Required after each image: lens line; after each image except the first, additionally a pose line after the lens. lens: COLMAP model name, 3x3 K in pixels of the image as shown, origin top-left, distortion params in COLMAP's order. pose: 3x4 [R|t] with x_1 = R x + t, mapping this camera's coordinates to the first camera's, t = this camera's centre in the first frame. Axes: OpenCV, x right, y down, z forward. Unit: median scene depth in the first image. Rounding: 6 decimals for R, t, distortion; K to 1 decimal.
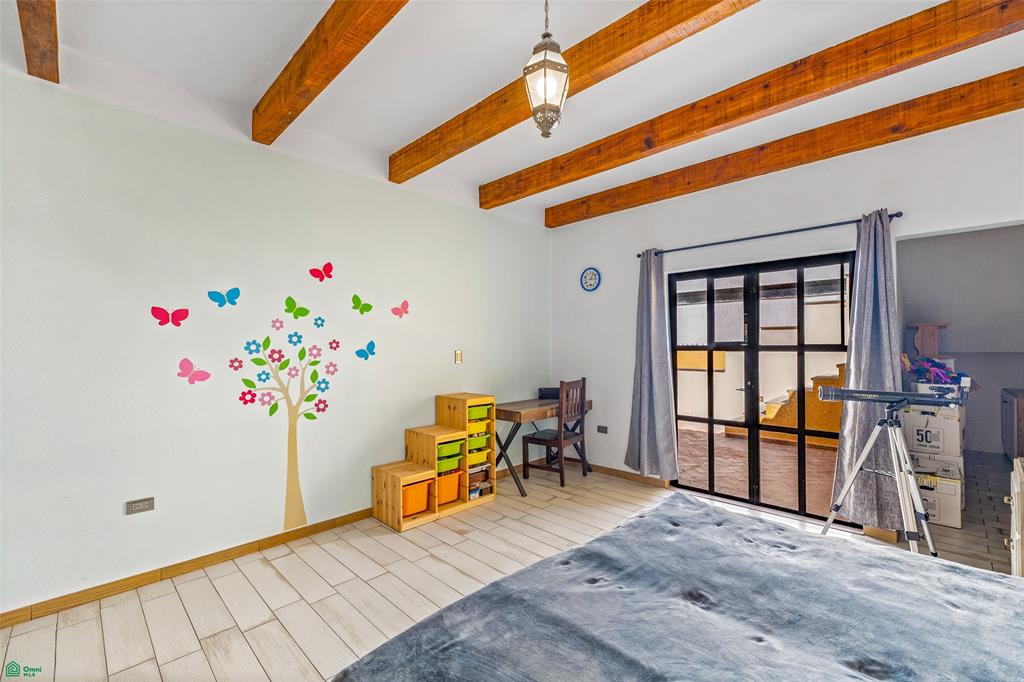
lens RADIAL K [[432.8, 0, 518.6], [0, 432.8, 336.7], [0, 0, 1]] dist [-0.000860, -0.000164]
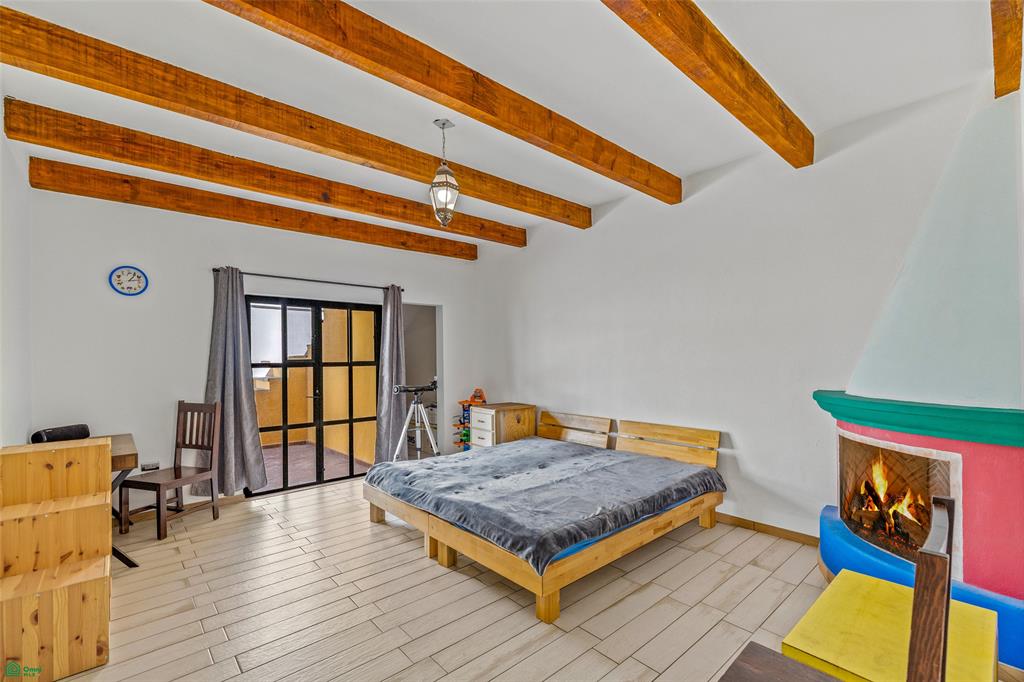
lens RADIAL K [[436.6, 0, 512.0], [0, 436.6, 341.0], [0, 0, 1]] dist [-0.000507, -0.000198]
pose [[0.080061, 0.045053, 0.995771, -0.728057], [-0.007491, 0.998977, -0.044596, 0.009908], [-0.996762, -0.003889, 0.080317, 0.308325]]
